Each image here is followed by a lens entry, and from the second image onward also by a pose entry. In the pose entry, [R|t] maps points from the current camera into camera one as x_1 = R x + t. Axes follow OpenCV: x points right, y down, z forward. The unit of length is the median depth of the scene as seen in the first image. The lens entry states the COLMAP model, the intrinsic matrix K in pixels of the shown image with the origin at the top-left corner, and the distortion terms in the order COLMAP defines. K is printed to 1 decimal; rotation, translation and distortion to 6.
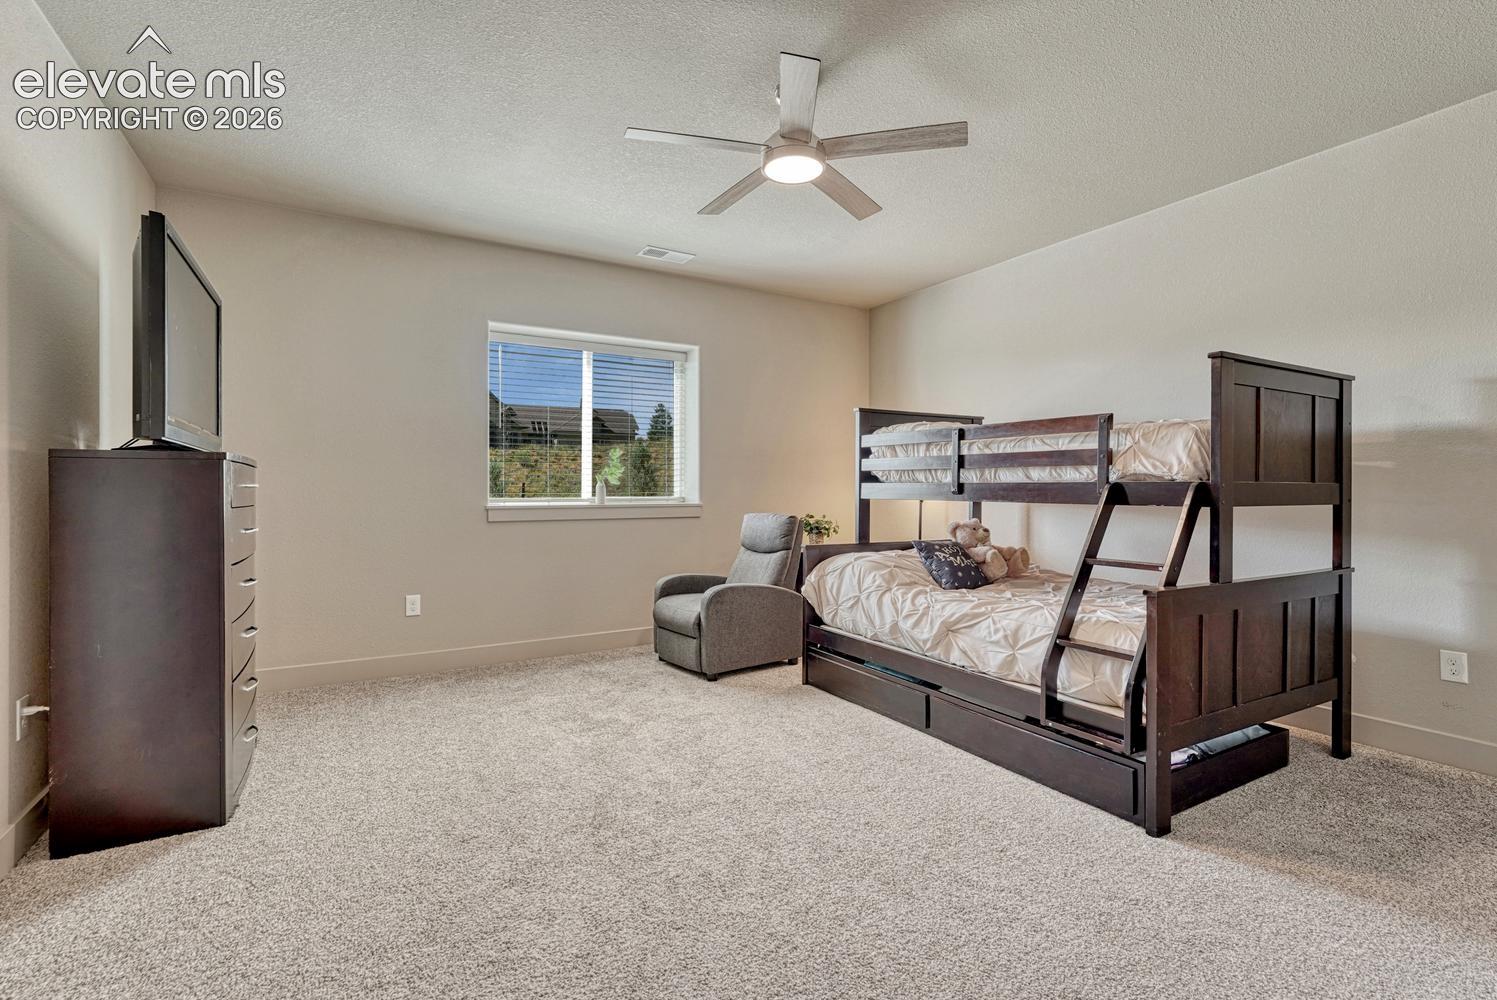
lens RADIAL K [[682.8, 0, 748.5], [0, 682.8, 500.0], [0, 0, 1]] dist [0.000160, 0.000004]
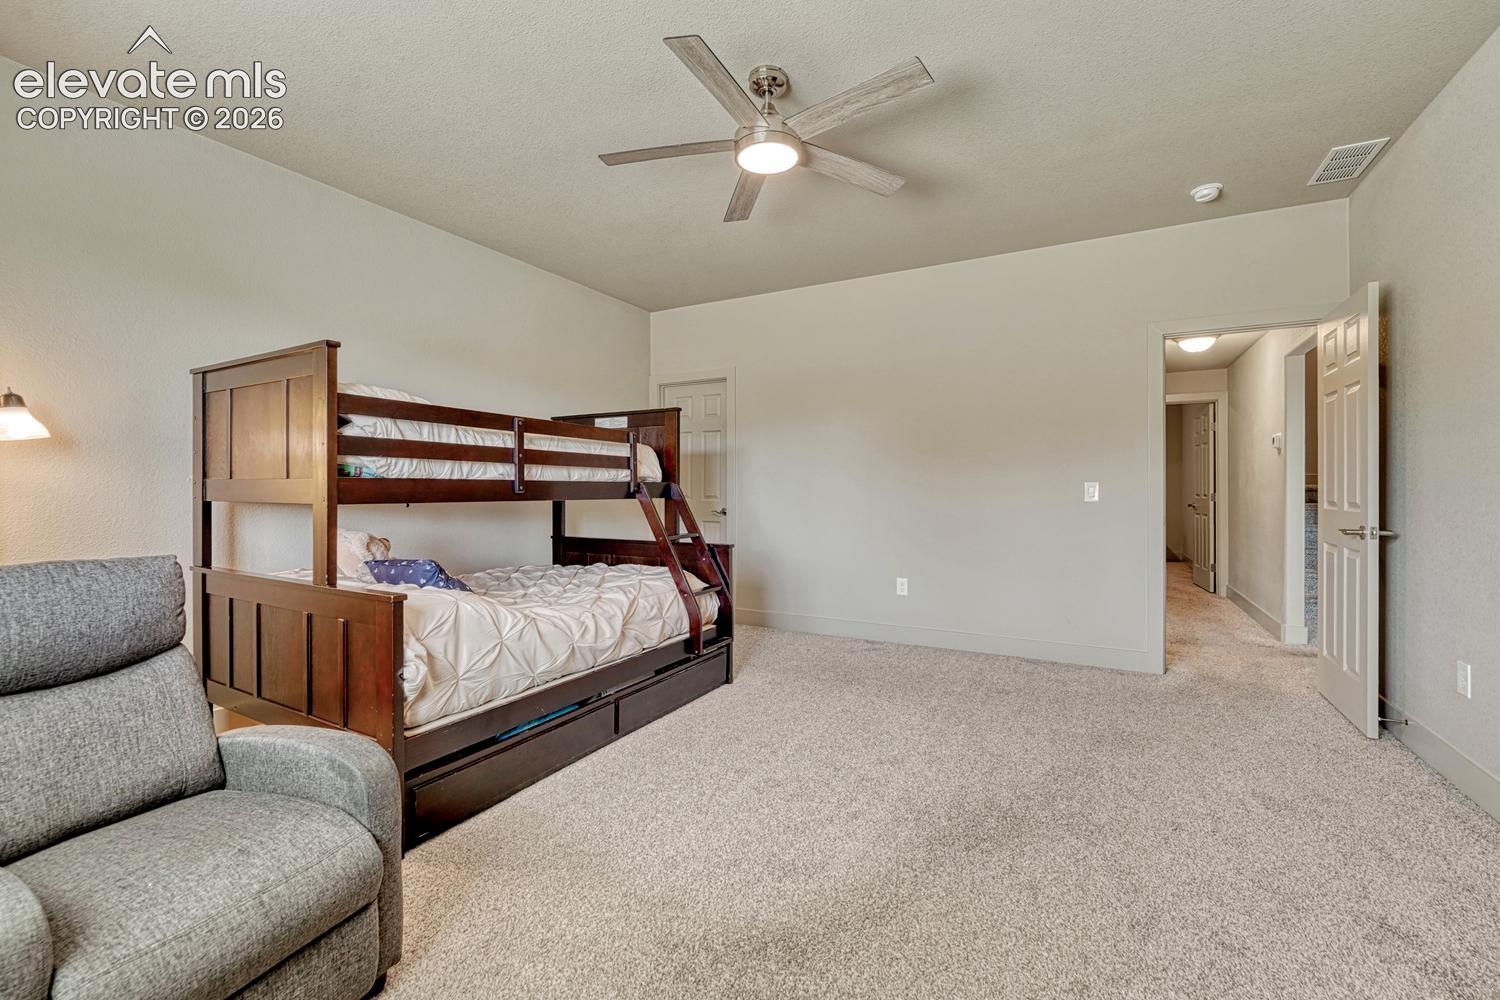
lens RADIAL K [[633.2, 0, 749.5], [0, 633.2, 489.0], [0, 0, 1]] dist [-0.004144, 0.000277]
pose [[-0.514795, -0.002087, 0.857311, -0.607132], [0.013077, 0.999862, 0.010287, -0.021225], [-0.857213, 0.016507, -0.514697, 1.296272]]
